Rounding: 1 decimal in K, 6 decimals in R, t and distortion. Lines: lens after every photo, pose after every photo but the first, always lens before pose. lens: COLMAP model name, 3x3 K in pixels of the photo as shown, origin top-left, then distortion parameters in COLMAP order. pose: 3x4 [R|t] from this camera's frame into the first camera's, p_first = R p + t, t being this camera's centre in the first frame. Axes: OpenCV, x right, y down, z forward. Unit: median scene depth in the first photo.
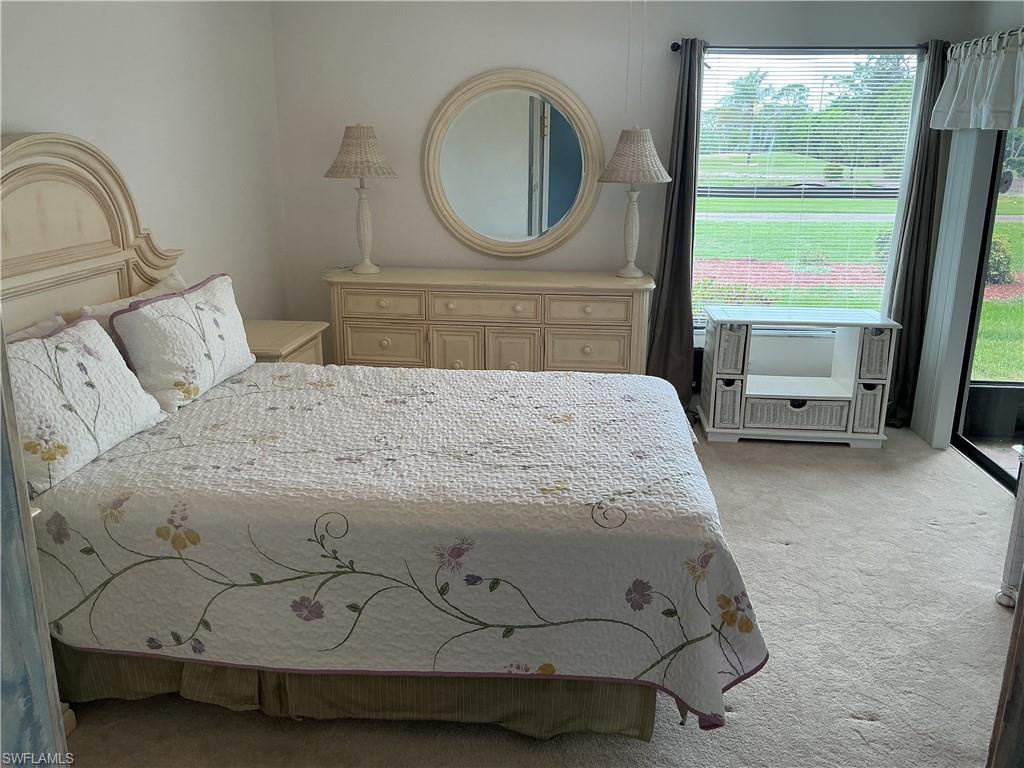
lens RADIAL K [[855.4, 0, 512.0], [0, 855.4, 384.0], [0, 0, 1]] dist [0.108703, -0.192998]
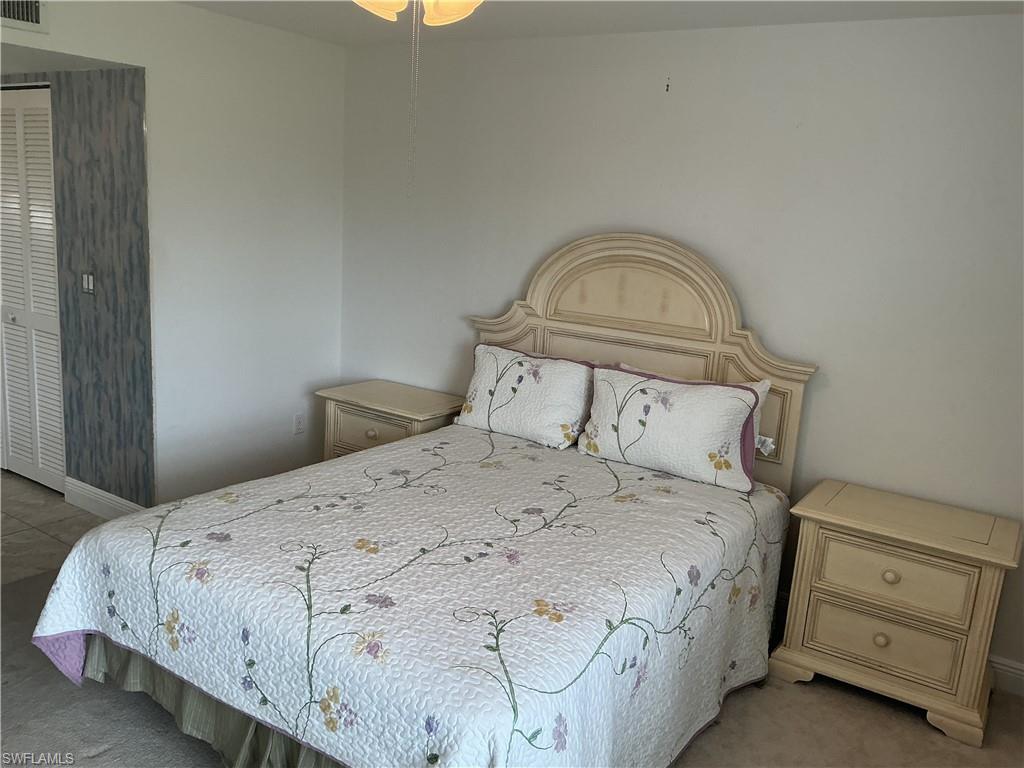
lens RADIAL K [[855.4, 0, 512.0], [0, 855.4, 384.0], [0, 0, 1]] dist [0.108703, -0.192998]
pose [[-0.484777, 0.136091, -0.863985, 0.709719], [-0.295913, 0.904048, 0.308437, -0.411659], [0.823059, 0.405187, -0.397991, 1.391420]]
